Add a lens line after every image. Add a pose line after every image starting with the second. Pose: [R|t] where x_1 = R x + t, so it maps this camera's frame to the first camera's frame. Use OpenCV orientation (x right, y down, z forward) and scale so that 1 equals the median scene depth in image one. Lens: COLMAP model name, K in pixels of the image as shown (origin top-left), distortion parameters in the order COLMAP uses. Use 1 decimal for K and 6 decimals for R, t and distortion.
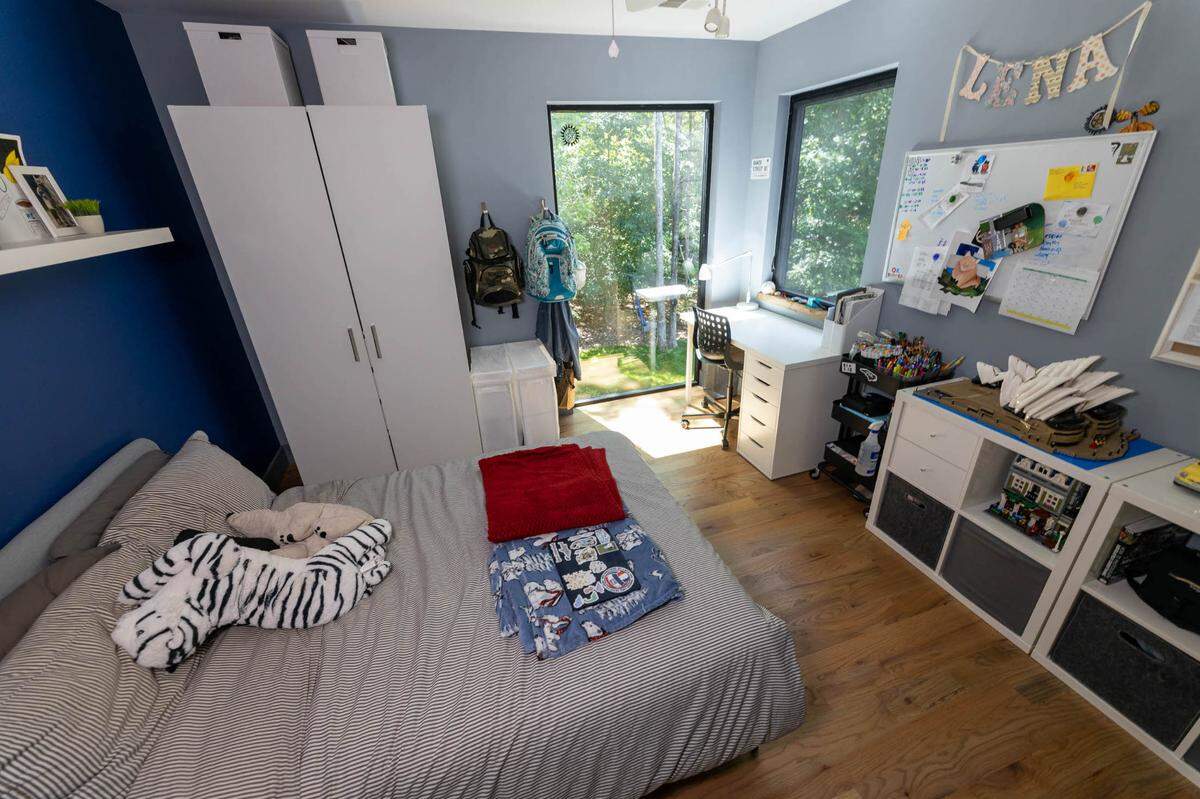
lens RADIAL K [[475.4, 0, 601.1], [0, 475.4, 401.0], [0, 0, 1]] dist [0.001932, -0.000209]
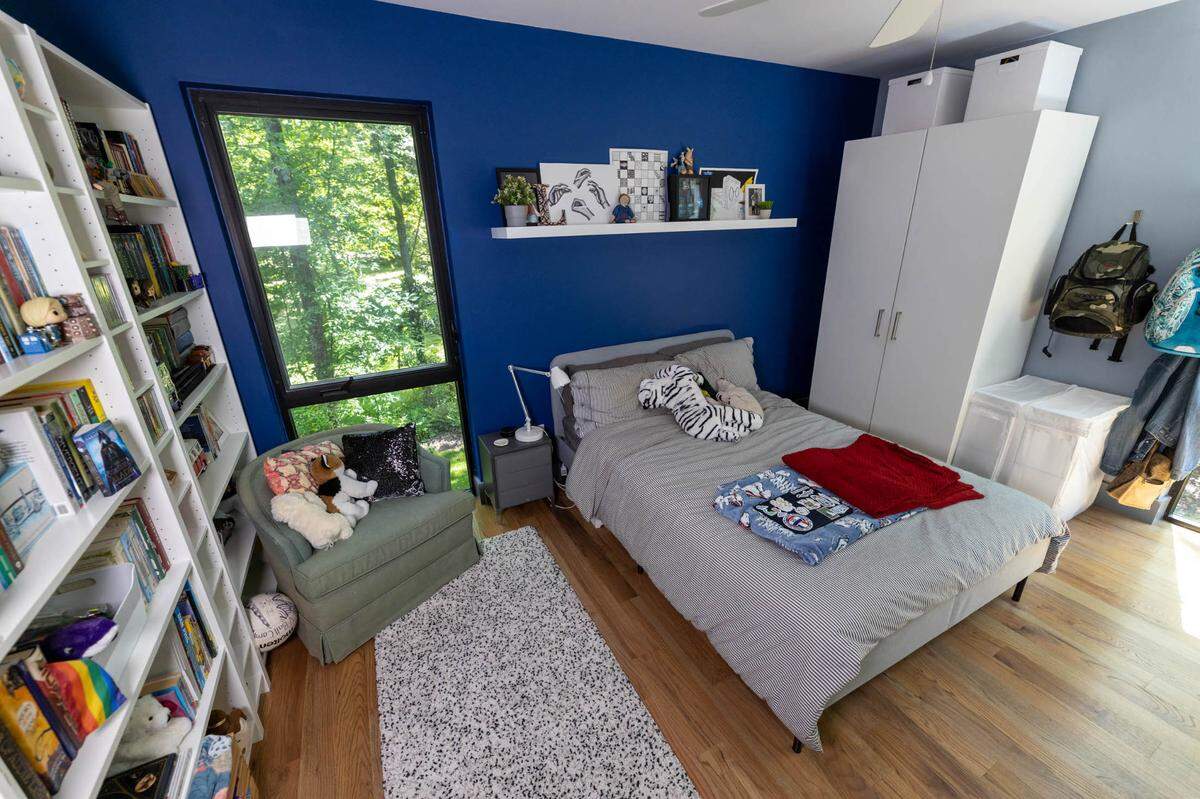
lens RADIAL K [[475.4, 0, 607.8], [0, 475.4, 396.5], [0, 0, 1]] dist [0.001932, -0.000209]
pose [[0.185366, 0.384722, -0.904228, 0.855033], [-0.395862, 0.871443, 0.289621, -0.053429], [0.899407, 0.304264, 0.313833, 0.096161]]
